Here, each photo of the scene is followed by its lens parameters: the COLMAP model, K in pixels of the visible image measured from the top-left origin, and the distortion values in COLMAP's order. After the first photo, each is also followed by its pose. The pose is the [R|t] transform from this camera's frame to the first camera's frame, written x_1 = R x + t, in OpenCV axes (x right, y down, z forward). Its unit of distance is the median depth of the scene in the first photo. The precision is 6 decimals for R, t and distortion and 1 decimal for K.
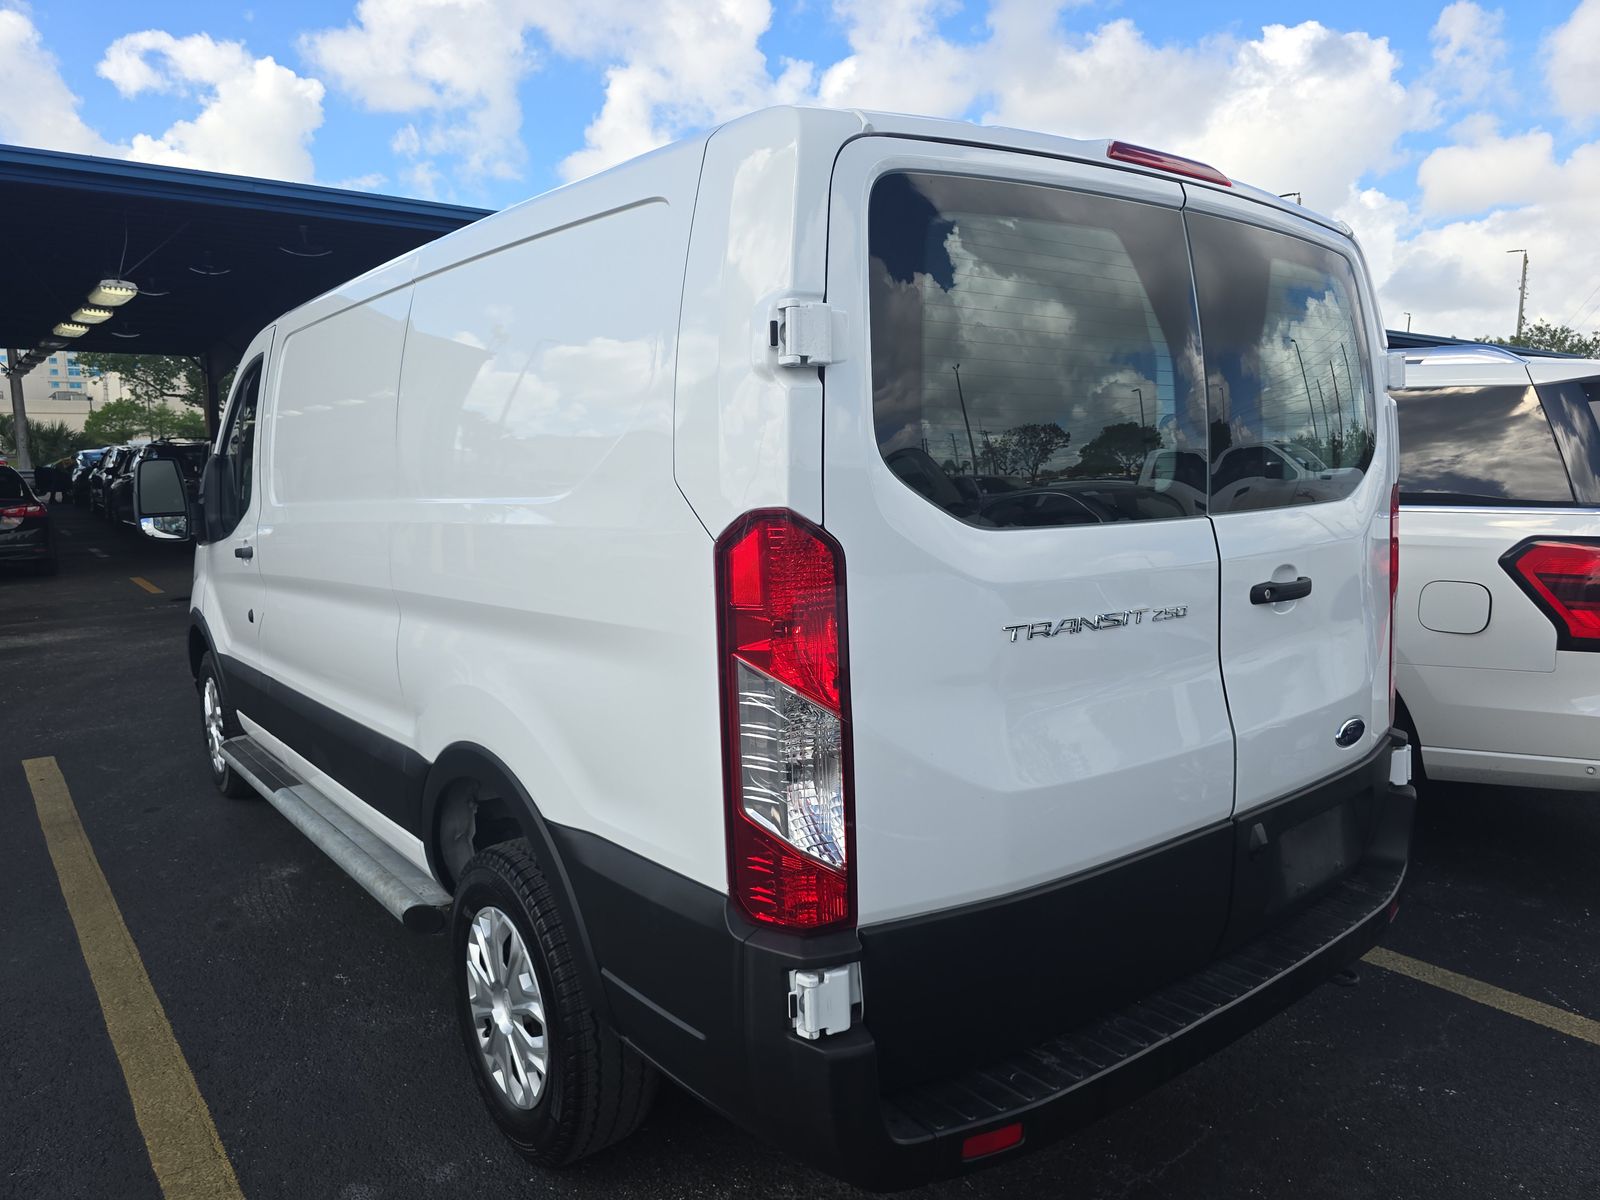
lens RADIAL K [[1087.4, 0, 792.2], [0, 1087.4, 602.9], [0, 0, 1]] dist [0.038129, -0.034458]
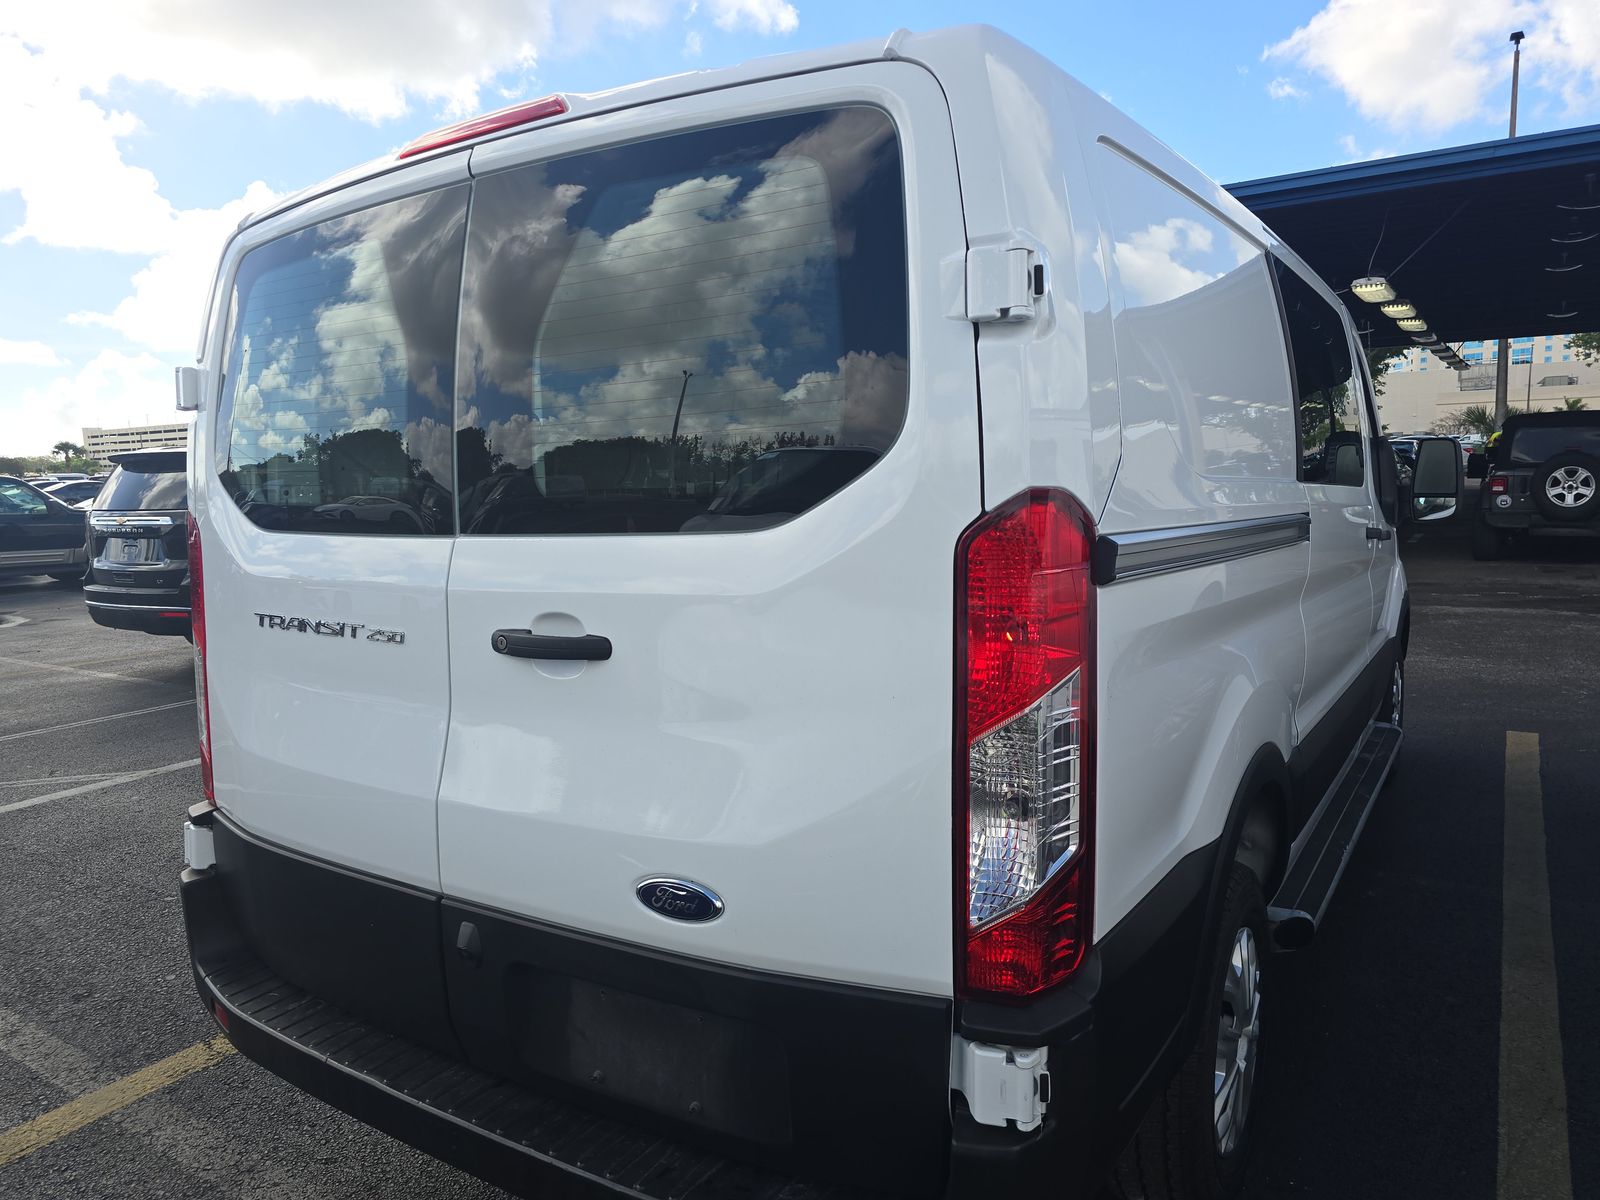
lens RADIAL K [[1087.4, 0, 797.8], [0, 1087.4, 594.7], [0, 0, 1]] dist [0.038129, -0.034458]
pose [[0.319391, 0.109030, -0.941330, 1.259471], [-0.103603, 0.991422, 0.079680, -0.128642], [0.941943, 0.072075, 0.327947, 0.967559]]
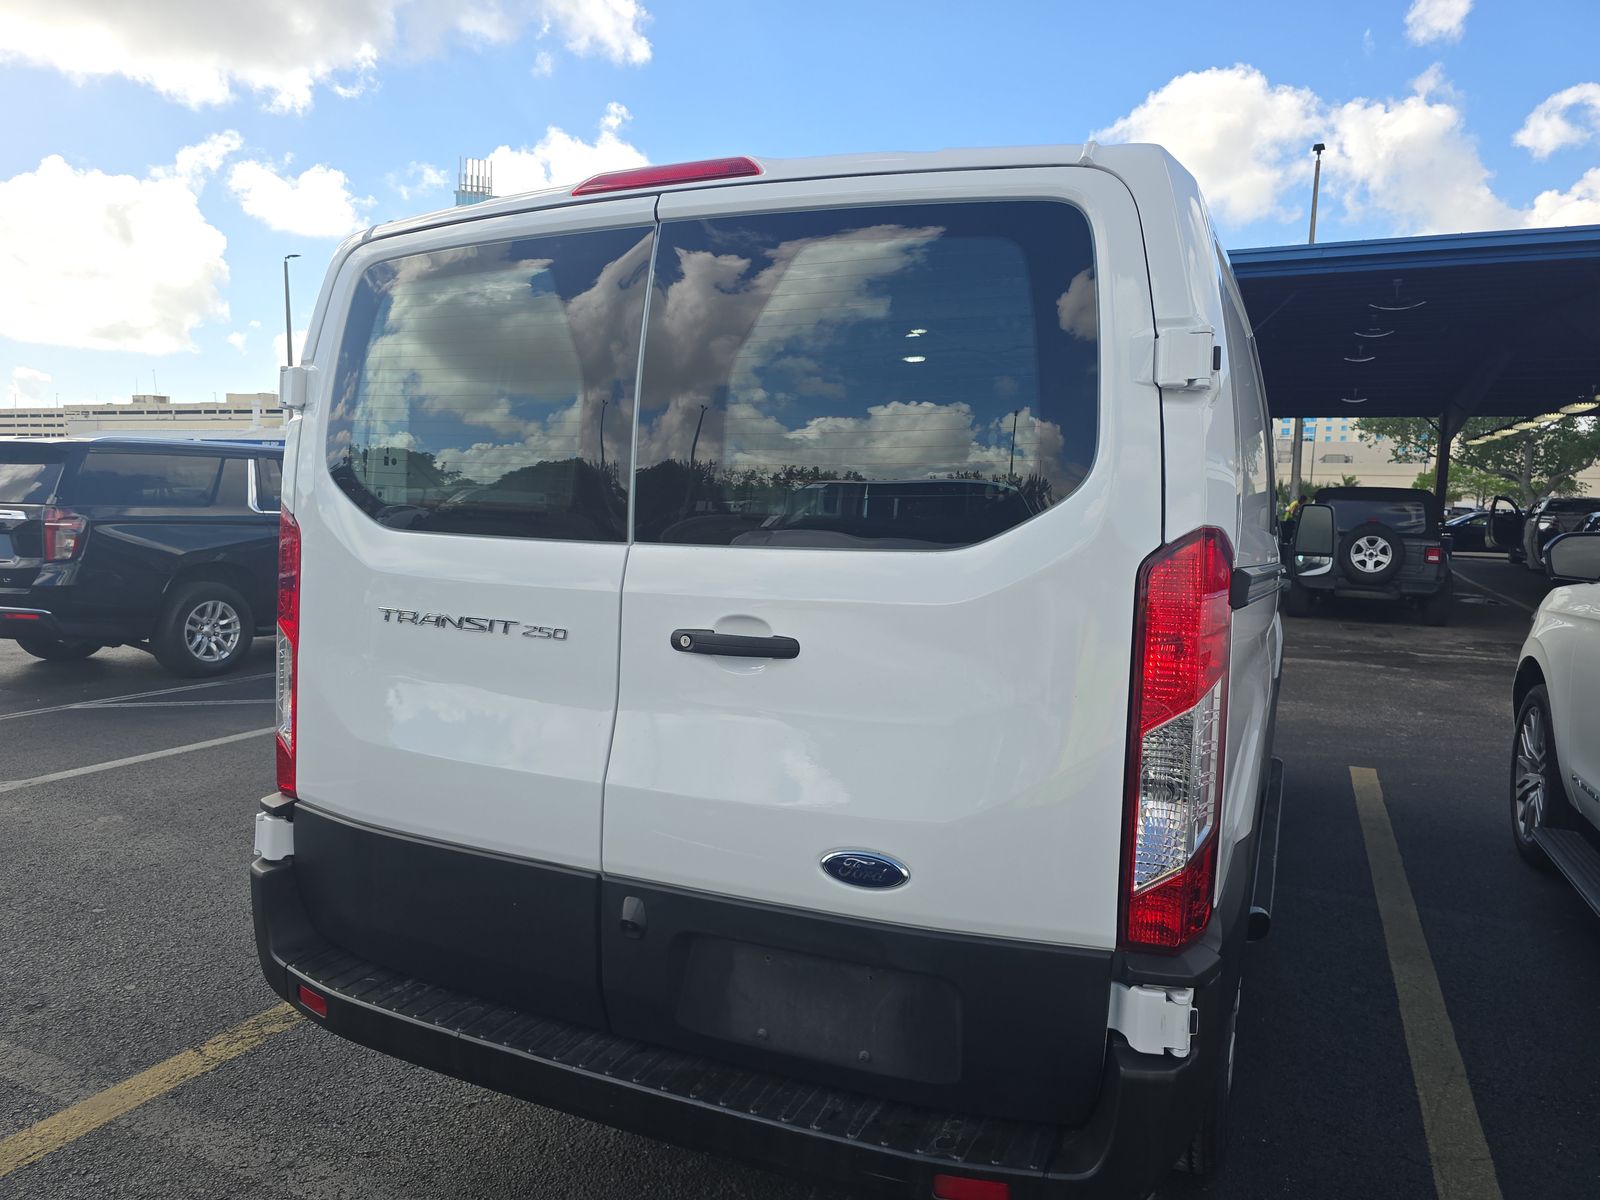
lens RADIAL K [[1087.4, 0, 797.3], [0, 1087.4, 598.0], [0, 0, 1]] dist [0.038129, -0.034458]
pose [[0.455157, 0.099174, -0.884871, 1.261307], [-0.153042, 0.987702, 0.031978, -0.084410], [0.877160, 0.120867, 0.464738, 0.694615]]
